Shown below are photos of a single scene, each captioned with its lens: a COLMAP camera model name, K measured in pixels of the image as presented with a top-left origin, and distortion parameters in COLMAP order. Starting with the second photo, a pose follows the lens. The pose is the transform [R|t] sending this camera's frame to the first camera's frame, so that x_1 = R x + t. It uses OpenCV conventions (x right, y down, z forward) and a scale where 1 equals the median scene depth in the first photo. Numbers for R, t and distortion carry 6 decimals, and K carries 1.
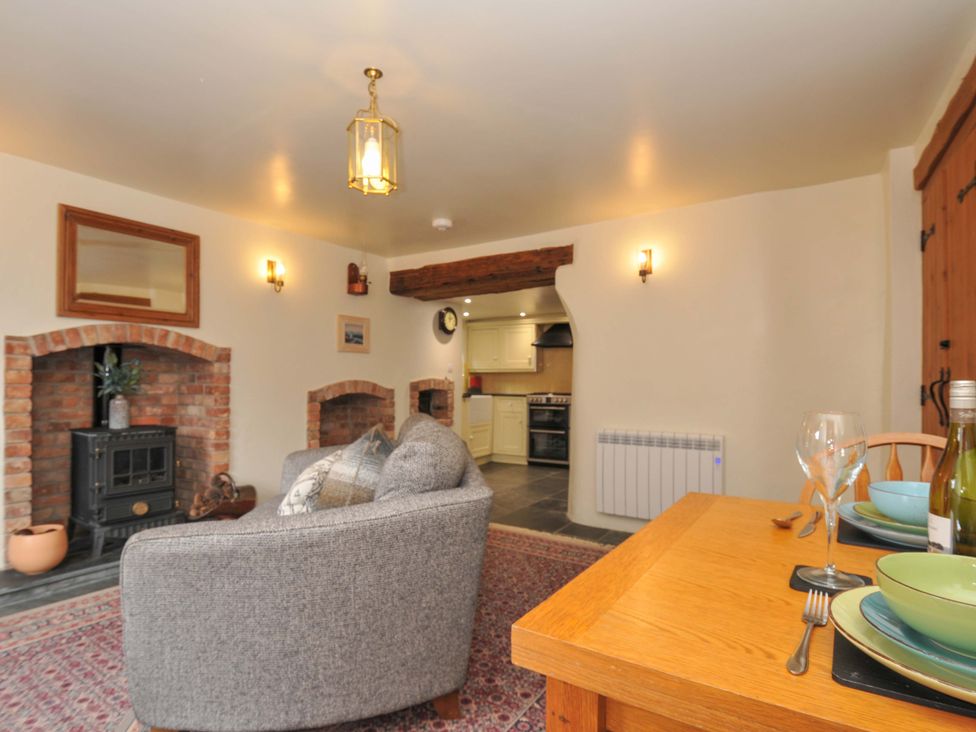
lens RADIAL K [[511.6, 0, 491.6], [0, 511.6, 378.5], [0, 0, 1]] dist [0.000632, -0.019486]
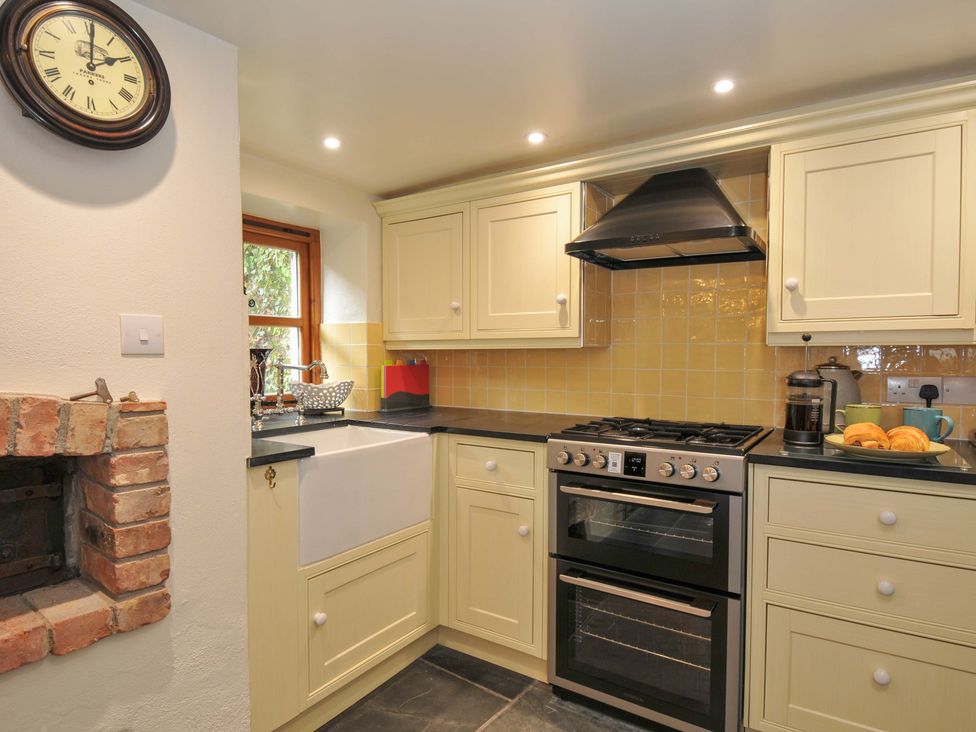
lens RADIAL K [[560.3, 0, 491.6], [0, 560.3, 376.6], [0, 0, 1]] dist [0.004671, -0.014492]
pose [[0.996645, -0.001903, -0.081819, 0.129590], [0.005321, 0.999121, 0.041579, -0.022835], [0.081668, -0.041875, 0.995780, 1.464694]]
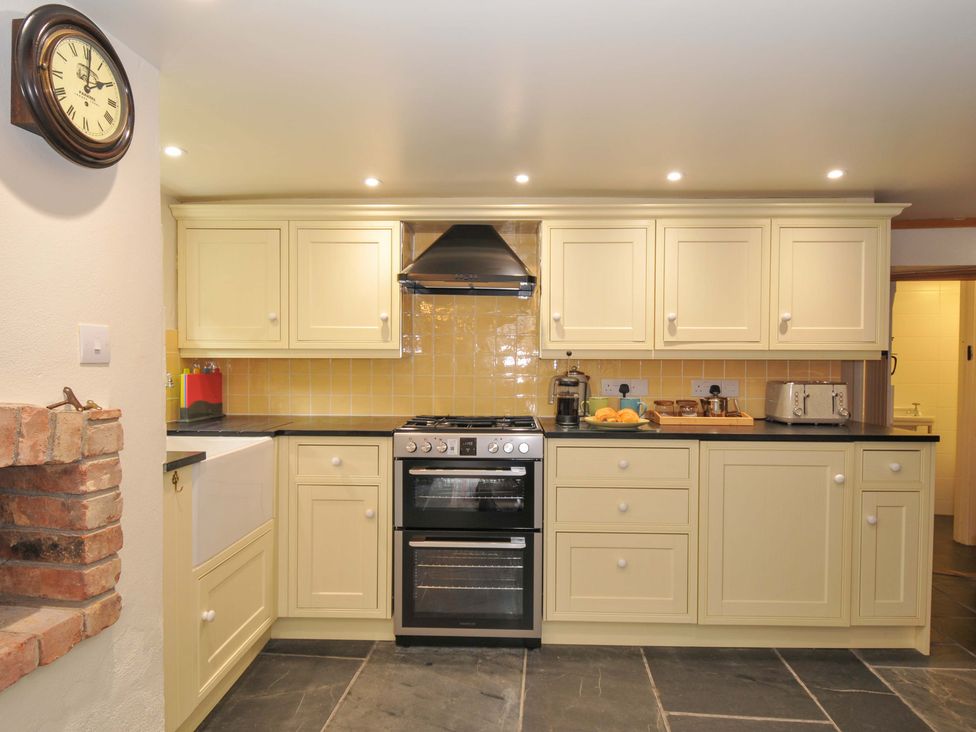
lens RADIAL K [[581.7, 0, 500.5], [0, 581.7, 376.2], [0, 0, 1]] dist [-0.006352, -0.003270]
pose [[0.883734, -0.011224, 0.467854, -0.087180], [-0.001666, 0.999631, 0.027129, -0.026062], [-0.467986, -0.024754, 0.883389, 1.333637]]
